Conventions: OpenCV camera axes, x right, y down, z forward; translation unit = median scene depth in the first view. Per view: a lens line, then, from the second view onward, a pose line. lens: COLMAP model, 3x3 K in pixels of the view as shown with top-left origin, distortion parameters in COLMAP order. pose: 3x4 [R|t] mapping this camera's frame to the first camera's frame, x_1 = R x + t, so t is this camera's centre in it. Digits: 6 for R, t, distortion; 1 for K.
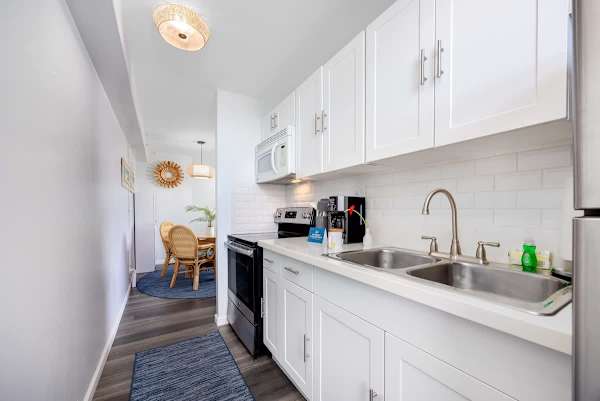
lens RADIAL K [[232.6, 0, 309.8], [0, 232.6, 212.2], [0, 0, 1]] dist [-0.000316, -0.000127]
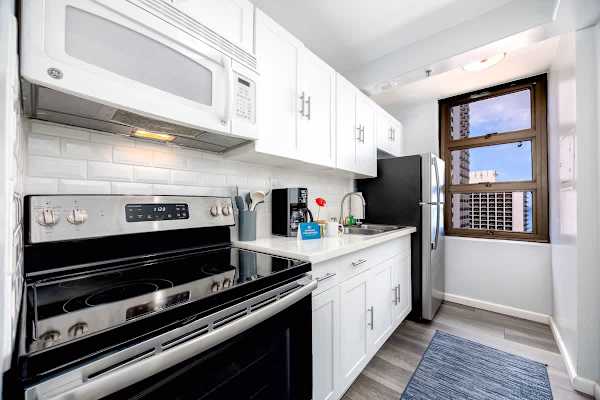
lens RADIAL K [[233.6, 0, 301.7], [0, 233.6, 199.0], [0, 0, 1]] dist [0.000320, 0.000113]
pose [[-0.280213, 0.009466, 0.959891, -0.760585], [-0.001777, 0.999945, -0.010380, -0.010829], [-0.959936, -0.004614, -0.280181, 1.179418]]
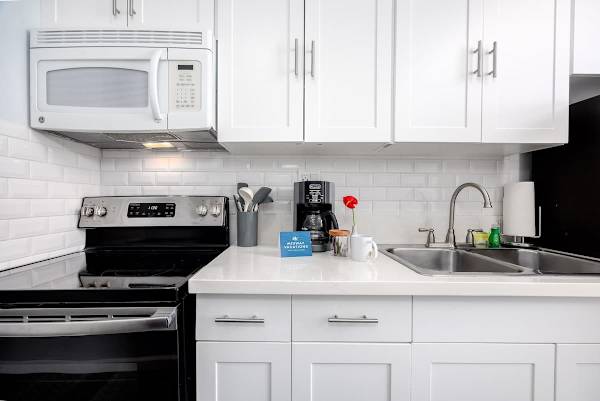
lens RADIAL K [[221.7, 0, 290.6], [0, 221.7, 205.2], [0, 0, 1]] dist [-0.001175, -0.000114]
pose [[0.551988, -0.006359, 0.833828, -0.428416], [0.000806, 0.999975, 0.007092, -0.003251], [-0.833851, -0.003243, 0.551979, 0.654745]]
